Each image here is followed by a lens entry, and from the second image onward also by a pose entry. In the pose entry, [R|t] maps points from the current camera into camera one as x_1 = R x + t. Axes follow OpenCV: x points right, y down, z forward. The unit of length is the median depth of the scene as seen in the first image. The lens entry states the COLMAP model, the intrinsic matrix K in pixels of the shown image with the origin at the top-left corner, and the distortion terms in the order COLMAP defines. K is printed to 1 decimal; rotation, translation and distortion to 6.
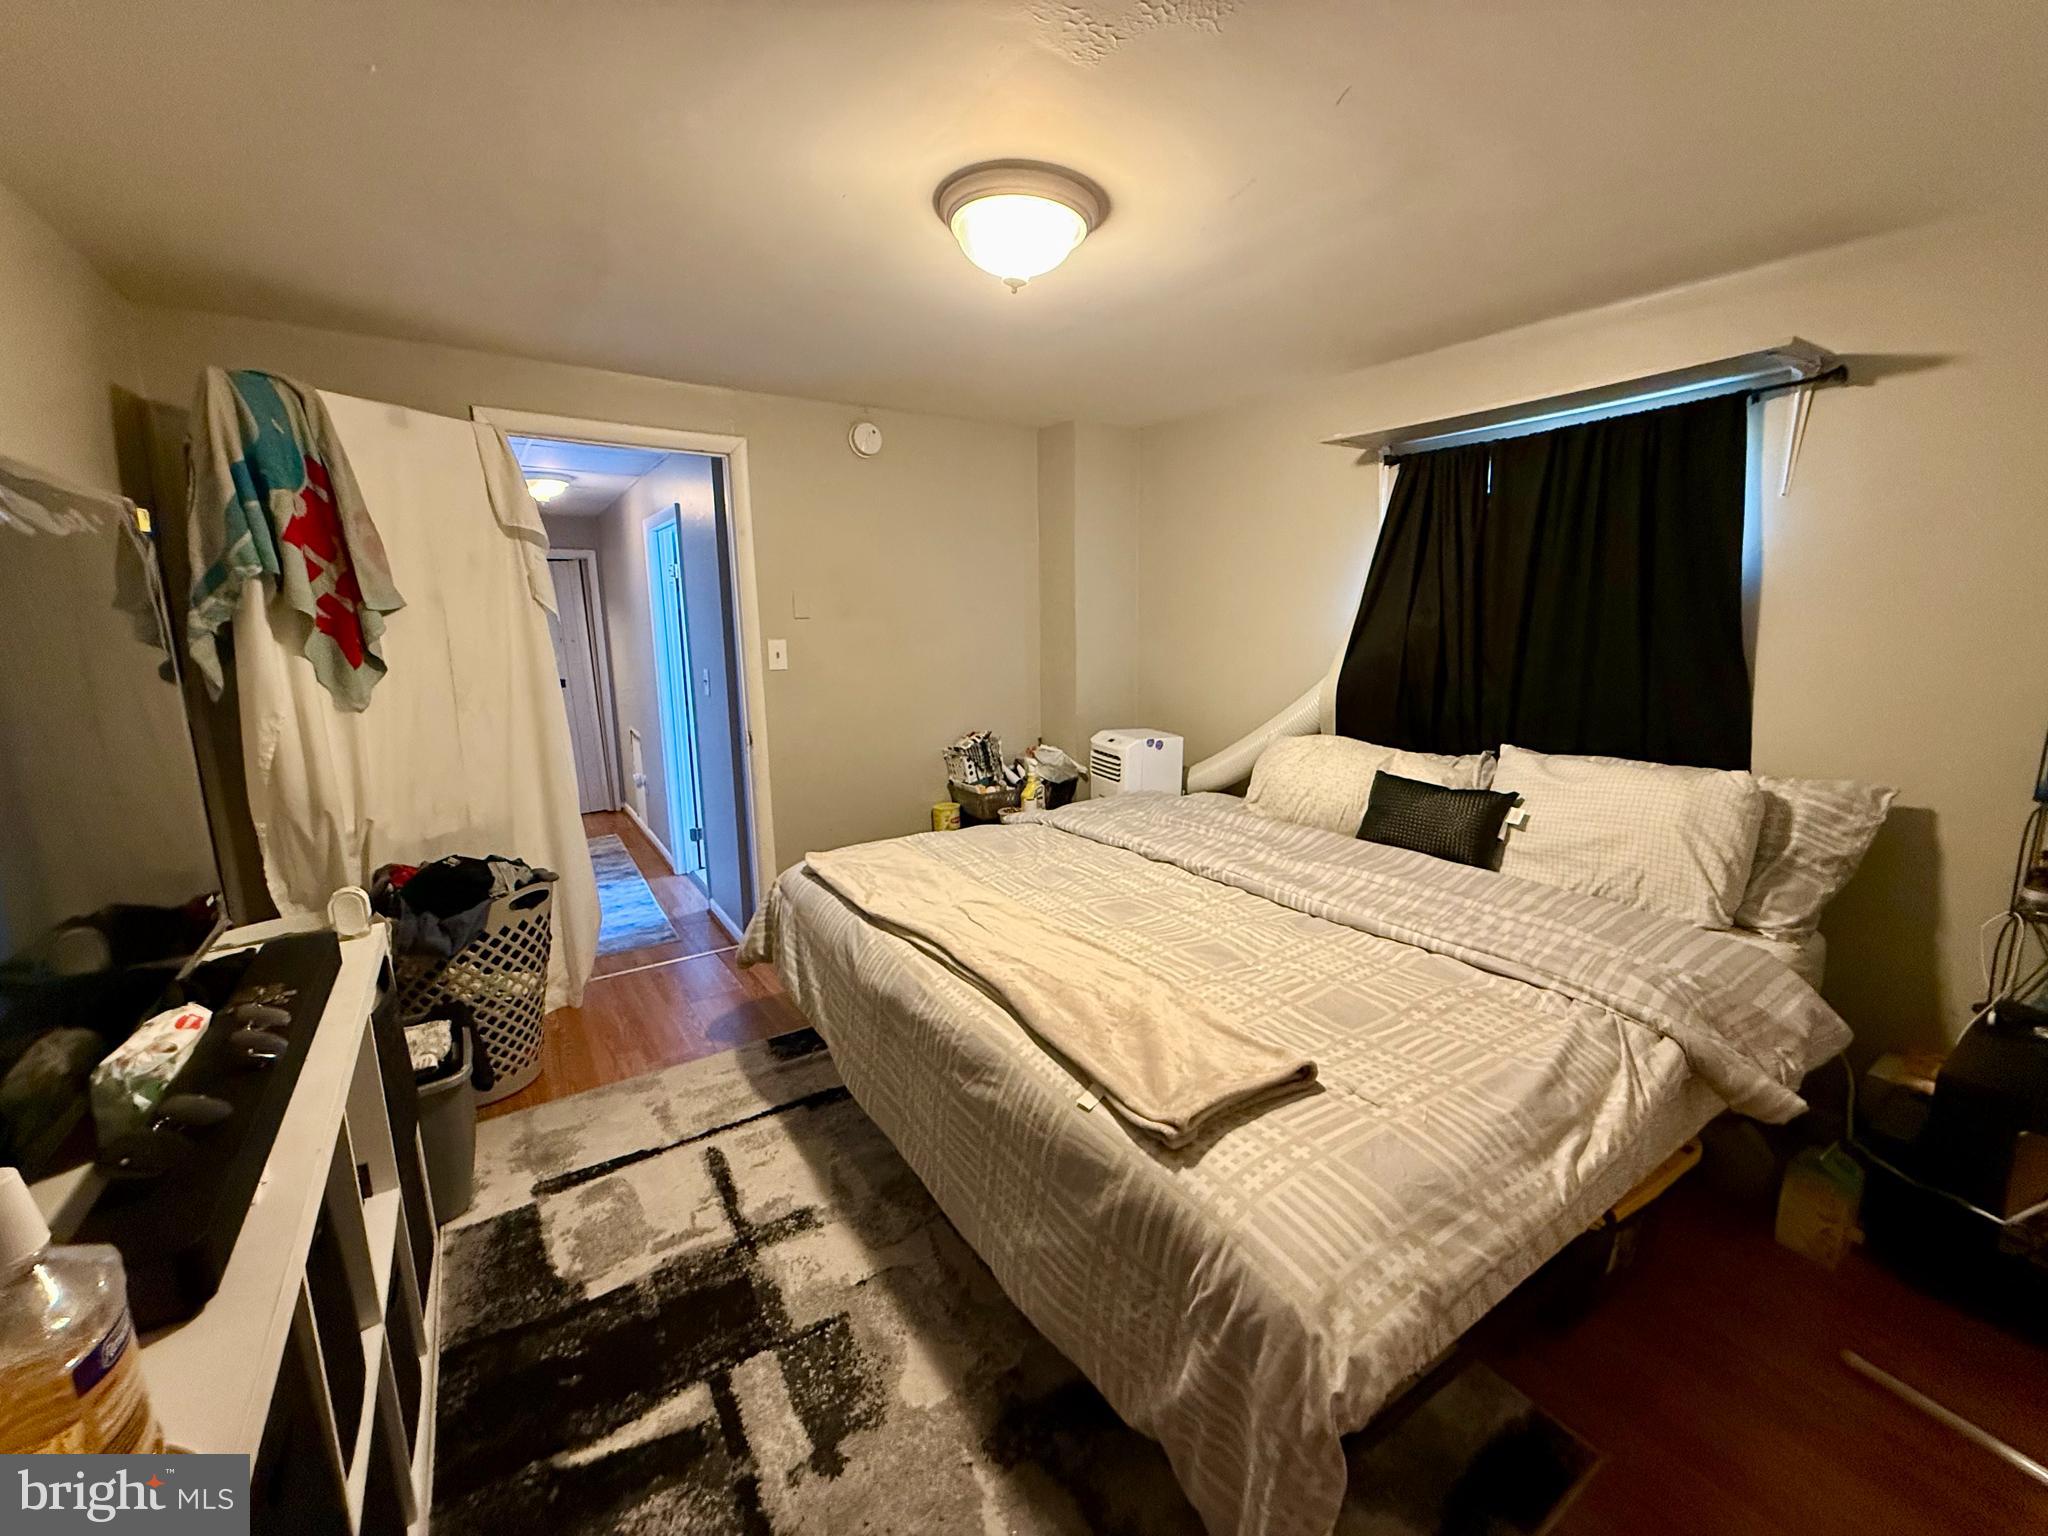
lens RADIAL K [[818.9, 0, 1021.5], [0, 818.9, 771.4], [0, 0, 1]] dist [-0.000568, 0.000559]
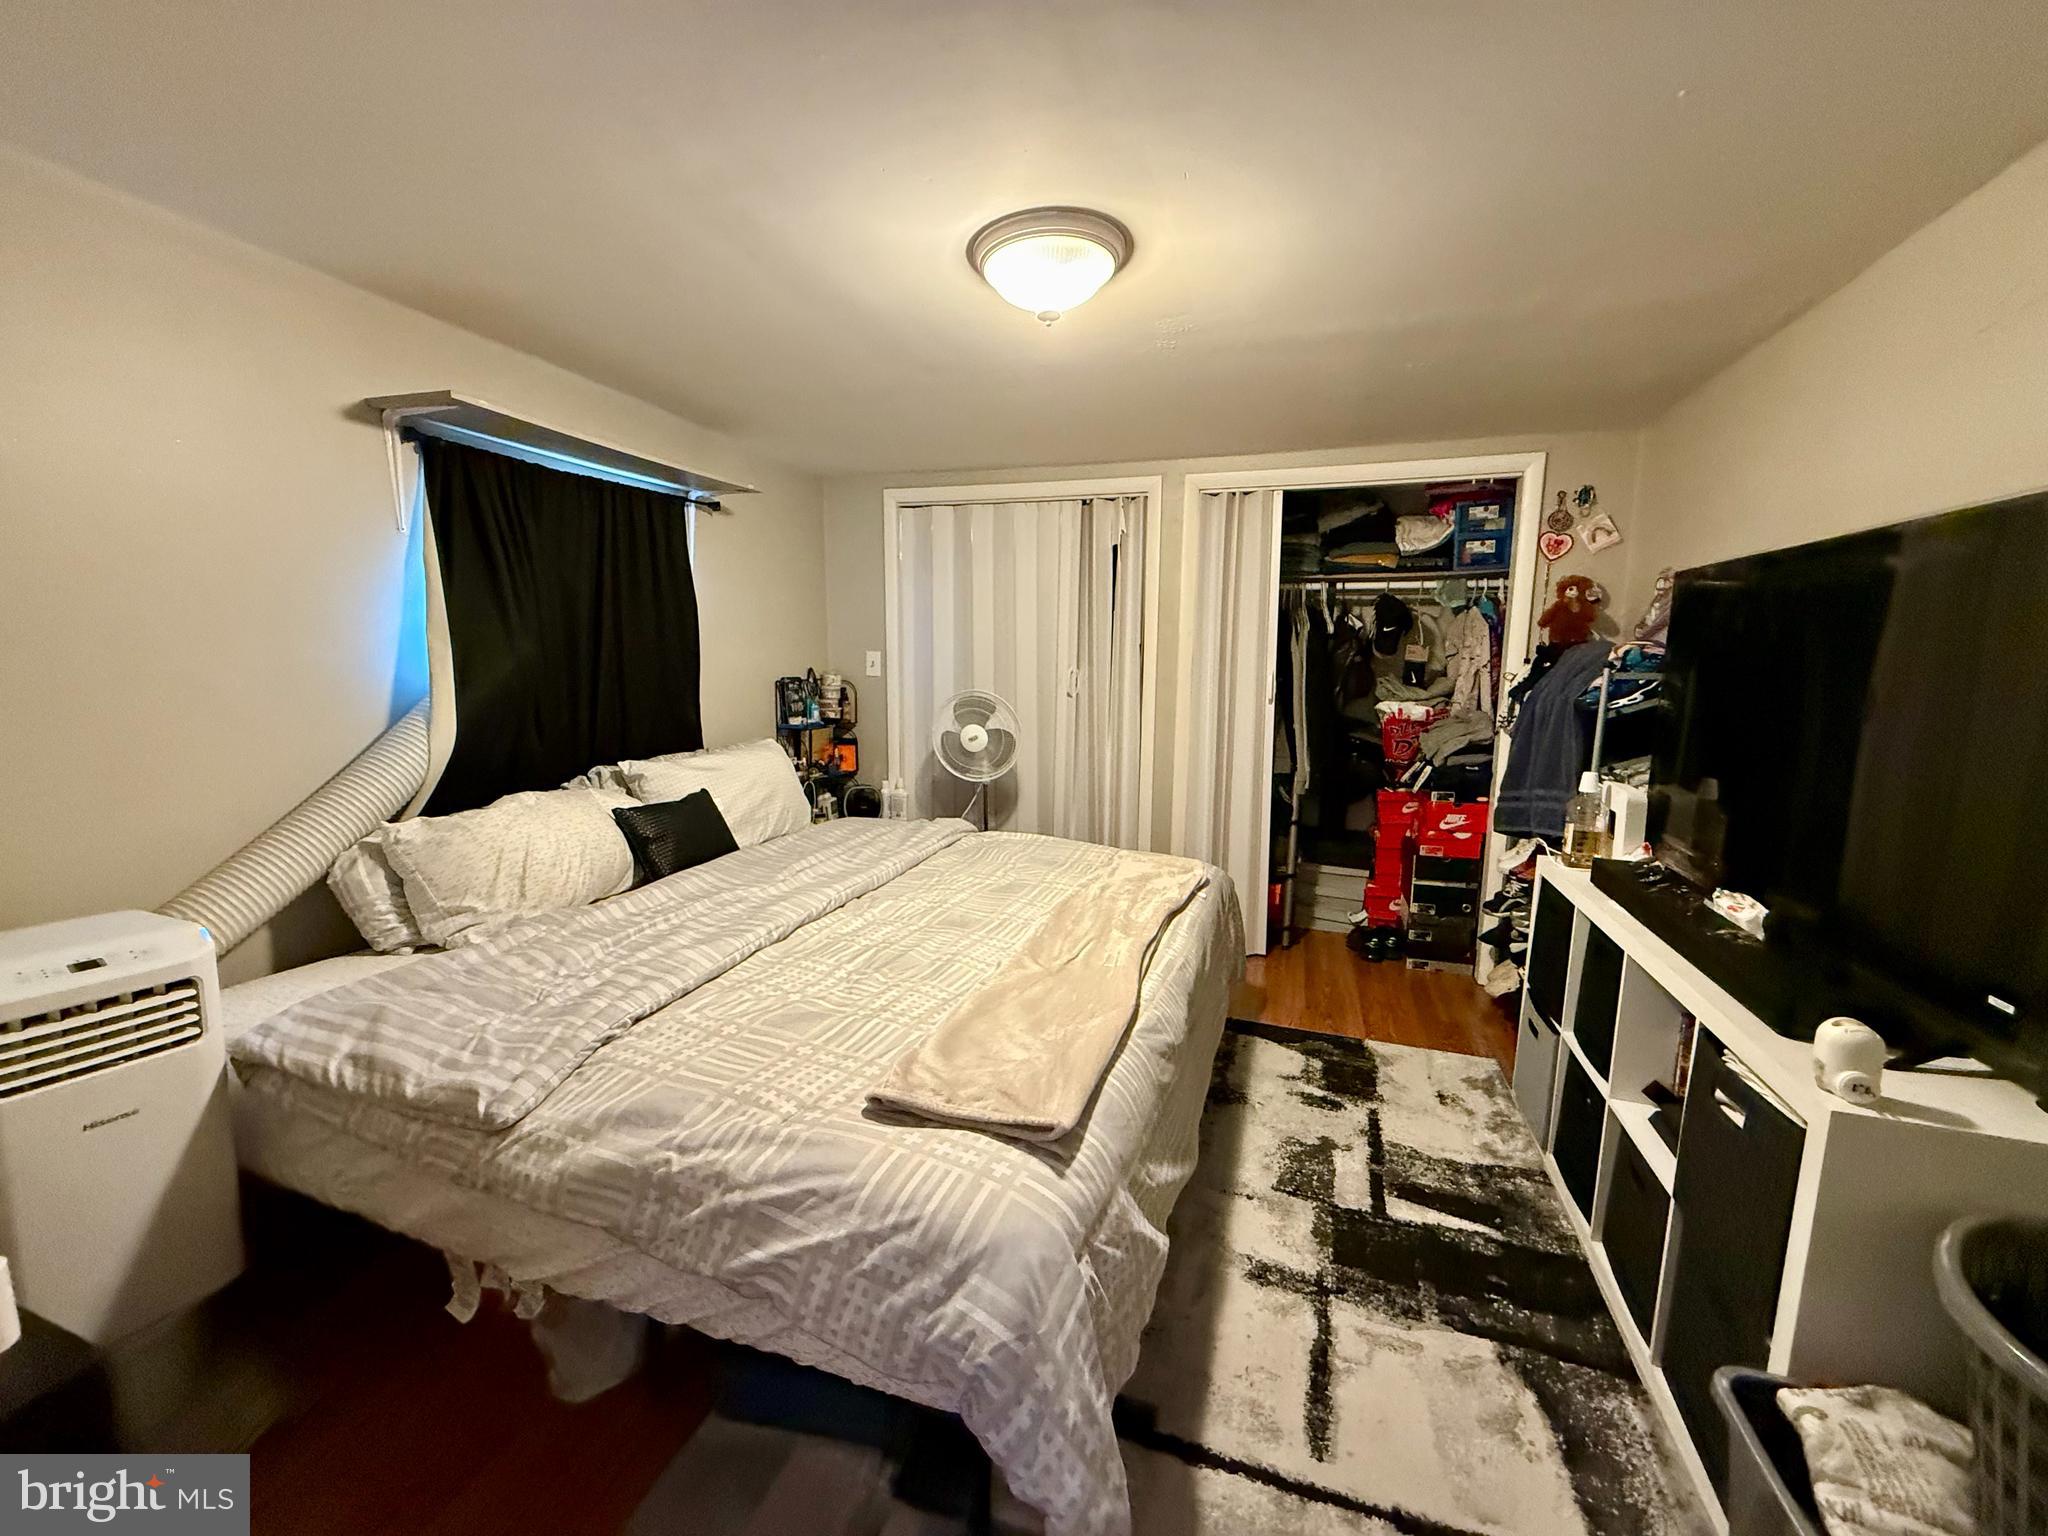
lens RADIAL K [[818.9, 0, 1026.4], [0, 818.9, 770.1], [0, 0, 1]] dist [-0.000568, 0.000559]
pose [[-0.613227, -0.107845, 0.782510, -0.768550], [0.142460, 0.959293, 0.243850, -0.274241], [-0.776954, 0.261012, -0.572900, 1.581160]]
